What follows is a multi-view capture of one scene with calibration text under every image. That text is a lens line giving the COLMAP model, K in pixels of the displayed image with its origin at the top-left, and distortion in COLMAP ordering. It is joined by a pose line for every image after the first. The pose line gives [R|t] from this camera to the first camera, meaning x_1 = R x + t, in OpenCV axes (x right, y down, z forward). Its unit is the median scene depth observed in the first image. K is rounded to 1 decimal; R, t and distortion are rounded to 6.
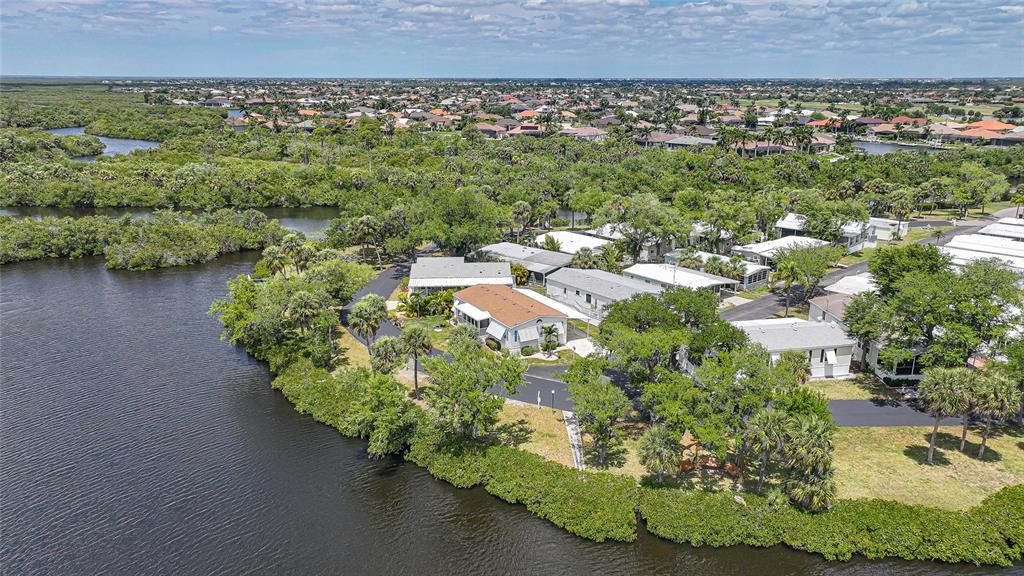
lens RADIAL K [[721.1, 0, 517.3], [0, 721.1, 290.6], [0, 0, 1]] dist [-0.003226, 0.027486]
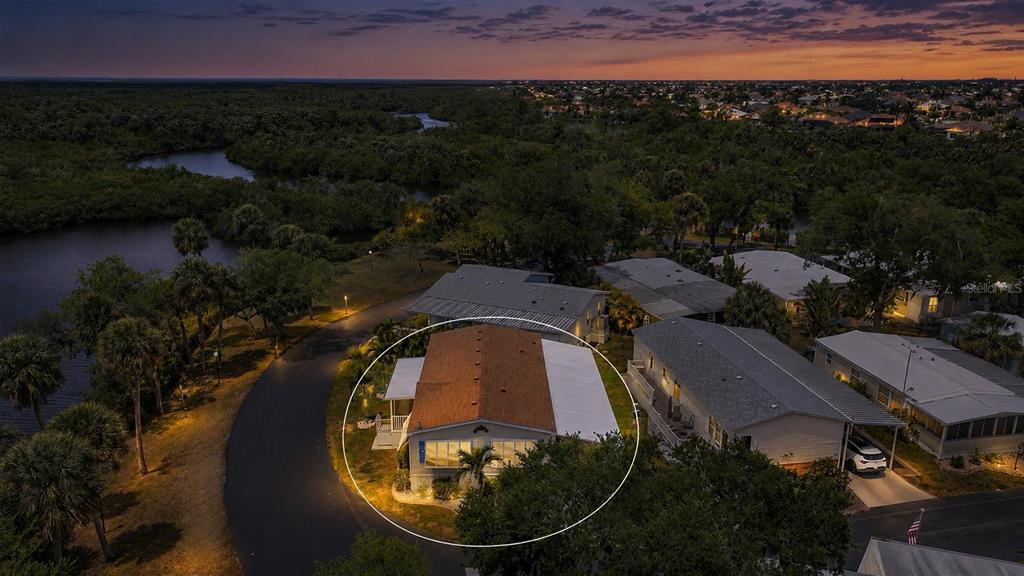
lens RADIAL K [[721.1, 0, 517.3], [0, 721.1, 290.6], [0, 0, 1]] dist [-0.003226, 0.027486]
pose [[0.873655, 0.137955, -0.466579, 0.151700], [-0.141038, 0.989594, 0.028508, -0.036891], [0.465656, 0.040899, 0.884020, 0.364143]]
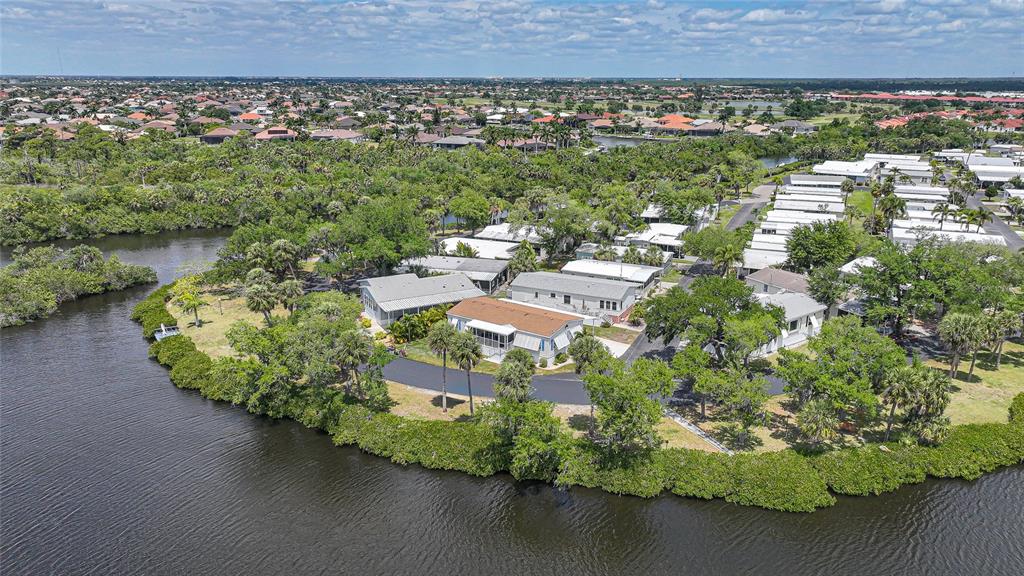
lens RADIAL K [[721.1, 0, 517.3], [0, 721.1, 290.6], [0, 0, 1]] dist [-0.003226, 0.027486]
pose [[0.907451, -0.119329, 0.402856, -0.262133], [0.118678, 0.992574, 0.026680, -0.026054], [-0.403049, 0.023599, 0.914874, 0.062730]]
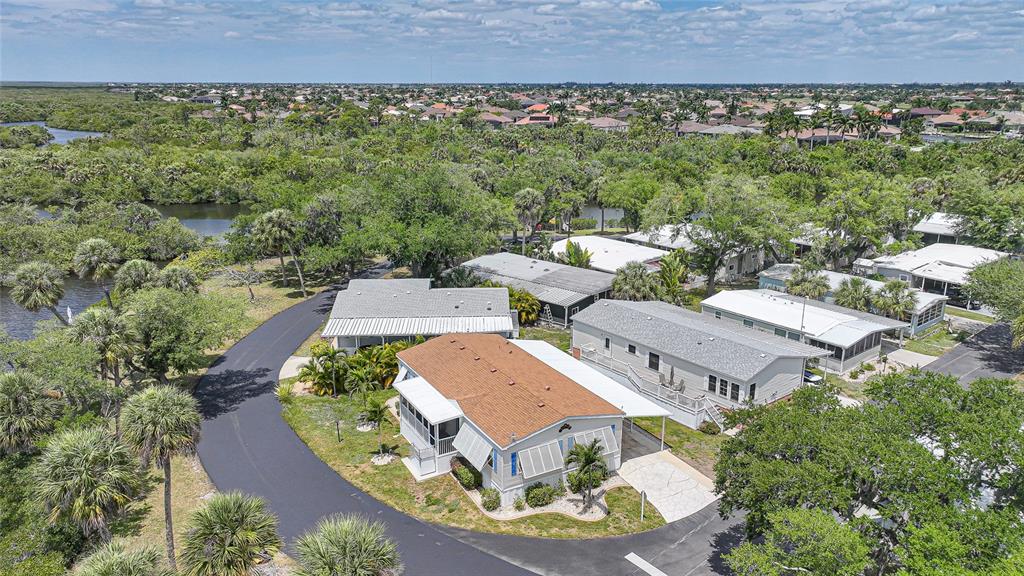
lens RADIAL K [[721.1, 0, 517.3], [0, 721.1, 290.6], [0, 0, 1]] dist [-0.003226, 0.027486]
pose [[0.999890, 0.003596, -0.014424, 0.003964], [-0.003708, 0.999963, -0.007774, -0.025683], [0.014396, 0.007826, 0.999866, 0.324008]]
